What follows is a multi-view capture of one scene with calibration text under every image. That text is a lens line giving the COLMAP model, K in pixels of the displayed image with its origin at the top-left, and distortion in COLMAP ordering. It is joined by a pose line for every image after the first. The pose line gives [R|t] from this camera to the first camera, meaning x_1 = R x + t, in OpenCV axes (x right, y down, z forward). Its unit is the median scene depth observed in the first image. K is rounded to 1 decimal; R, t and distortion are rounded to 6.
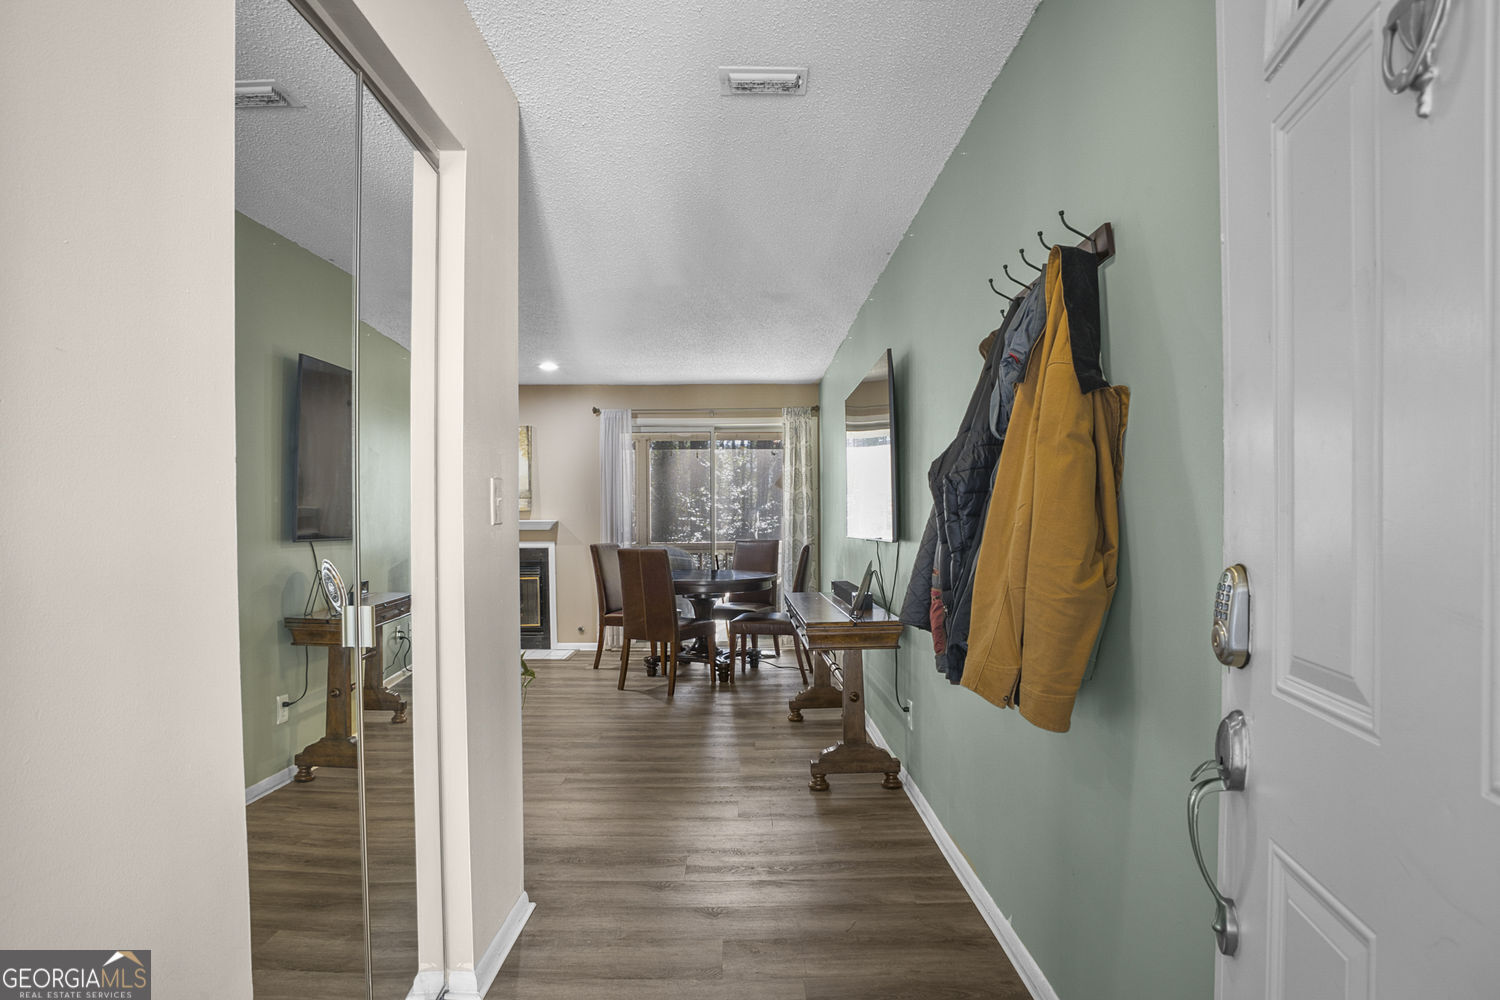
lens RADIAL K [[831.8, 0, 750.0], [0, 831.8, 500.0], [0, 0, 1]] dist [-0.098531, 0.050311]
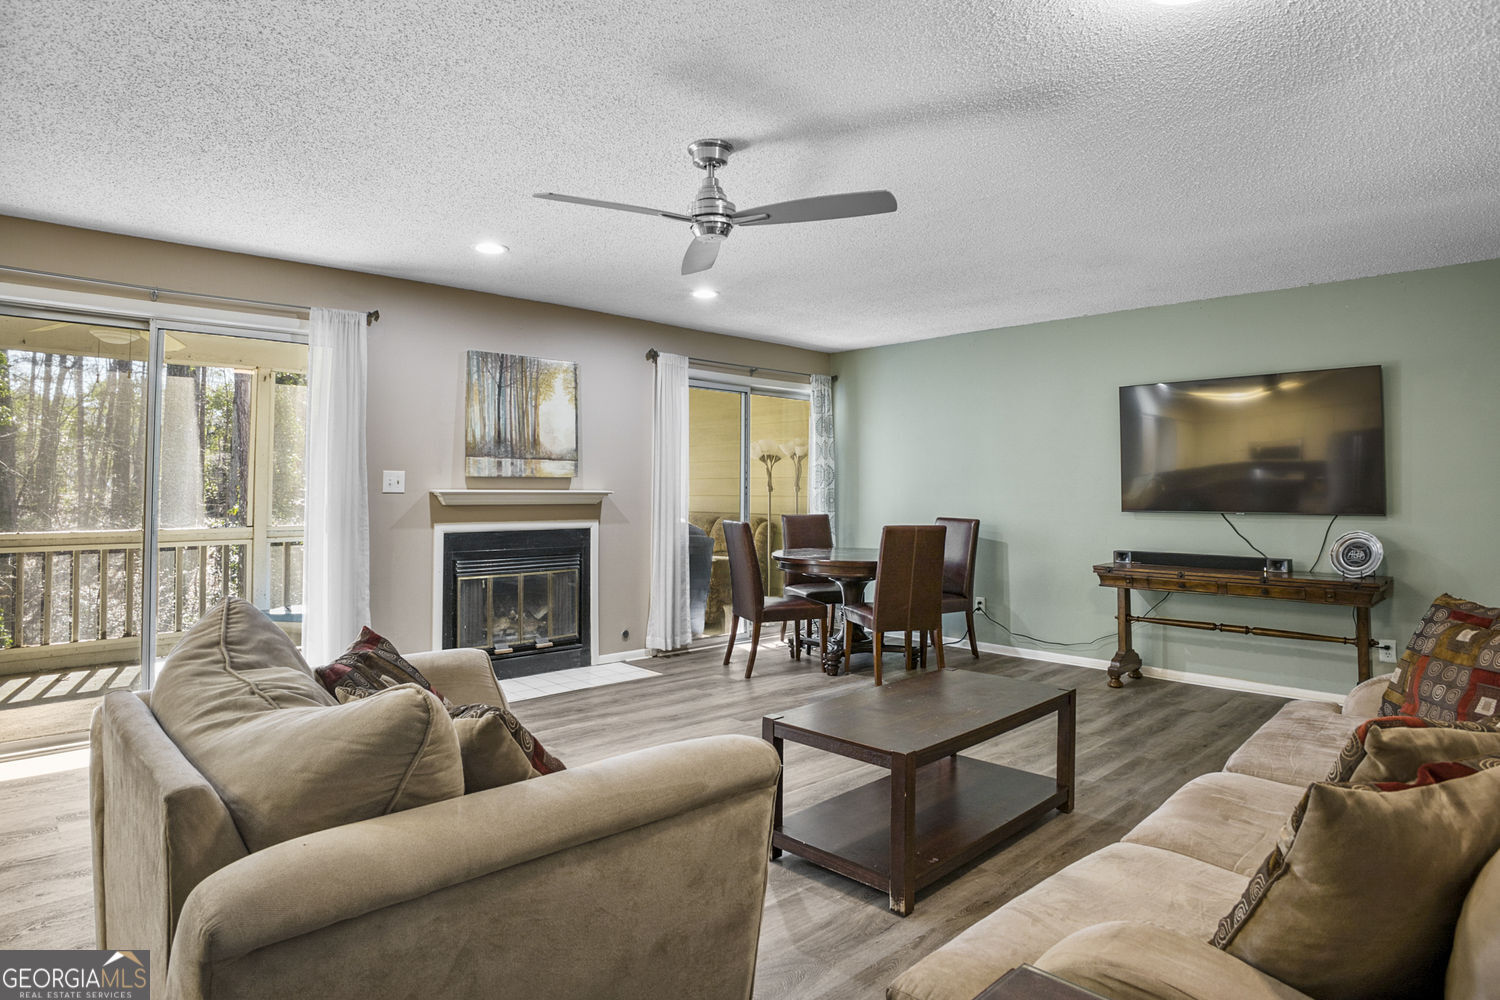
lens RADIAL K [[847.3, 0, 753.8], [0, 847.3, 470.7], [0, 0, 1]] dist [-0.089360, 0.000070]
pose [[0.725883, 0.027109, 0.687284, -0.786306], [-0.026627, 0.999582, -0.011305, 0.013115], [-0.687302, -0.010094, 0.726301, 0.410205]]
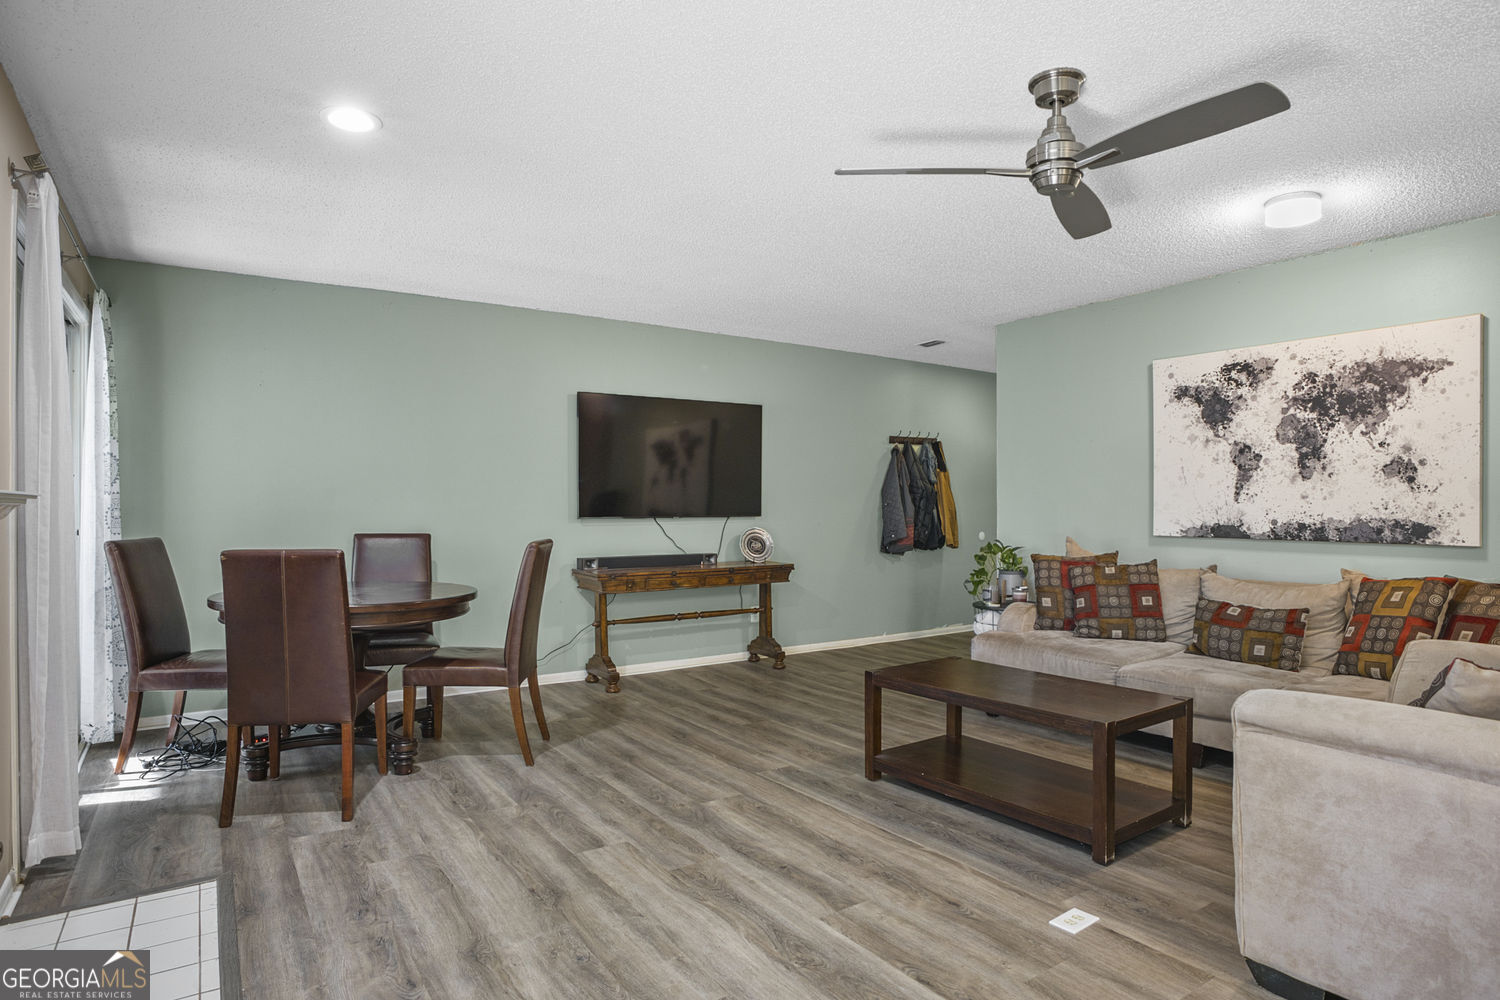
lens RADIAL K [[831.8, 0, 750.0], [0, 831.8, 500.0], [0, 0, 1]] dist [-0.098531, 0.050311]
pose [[-0.550207, 0.014177, 0.834908, -0.726288], [-0.010995, 0.999646, -0.024221, 0.035023], [-0.834956, -0.022506, -0.549857, 1.106127]]
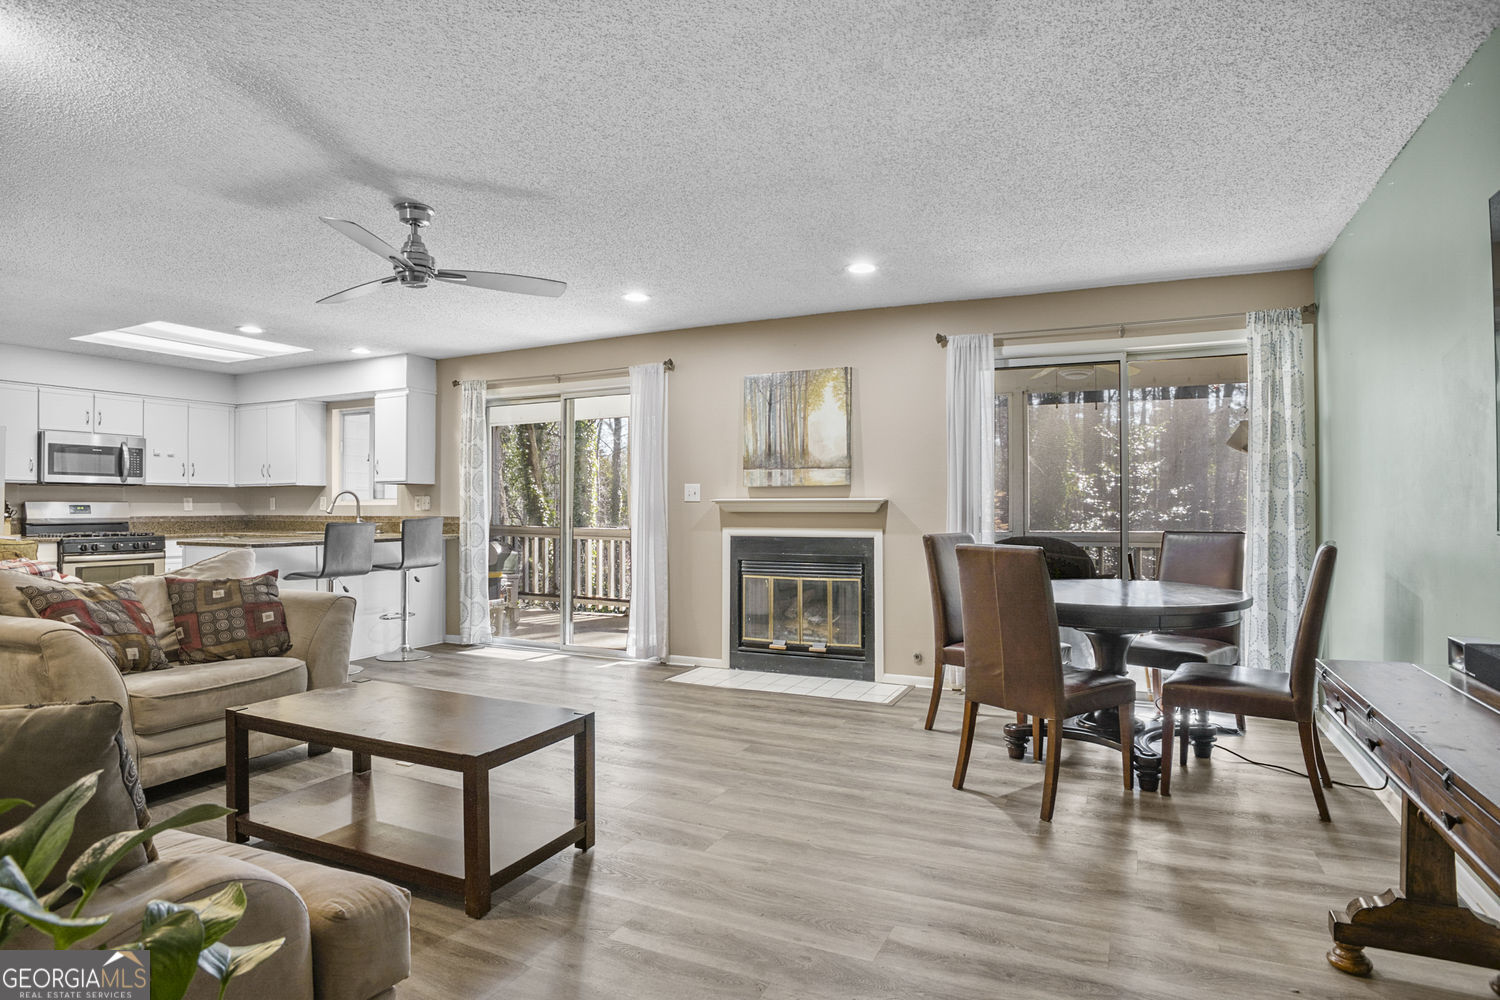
lens RADIAL K [[831.8, 0, 750.0], [0, 831.8, 500.0], [0, 0, 1]] dist [-0.098531, 0.050311]
pose [[0.896928, 0.004060, -0.442157, -0.030185], [0.004797, 0.999810, 0.018911, 0.013969], [0.442150, -0.019083, 0.896738, 0.372969]]
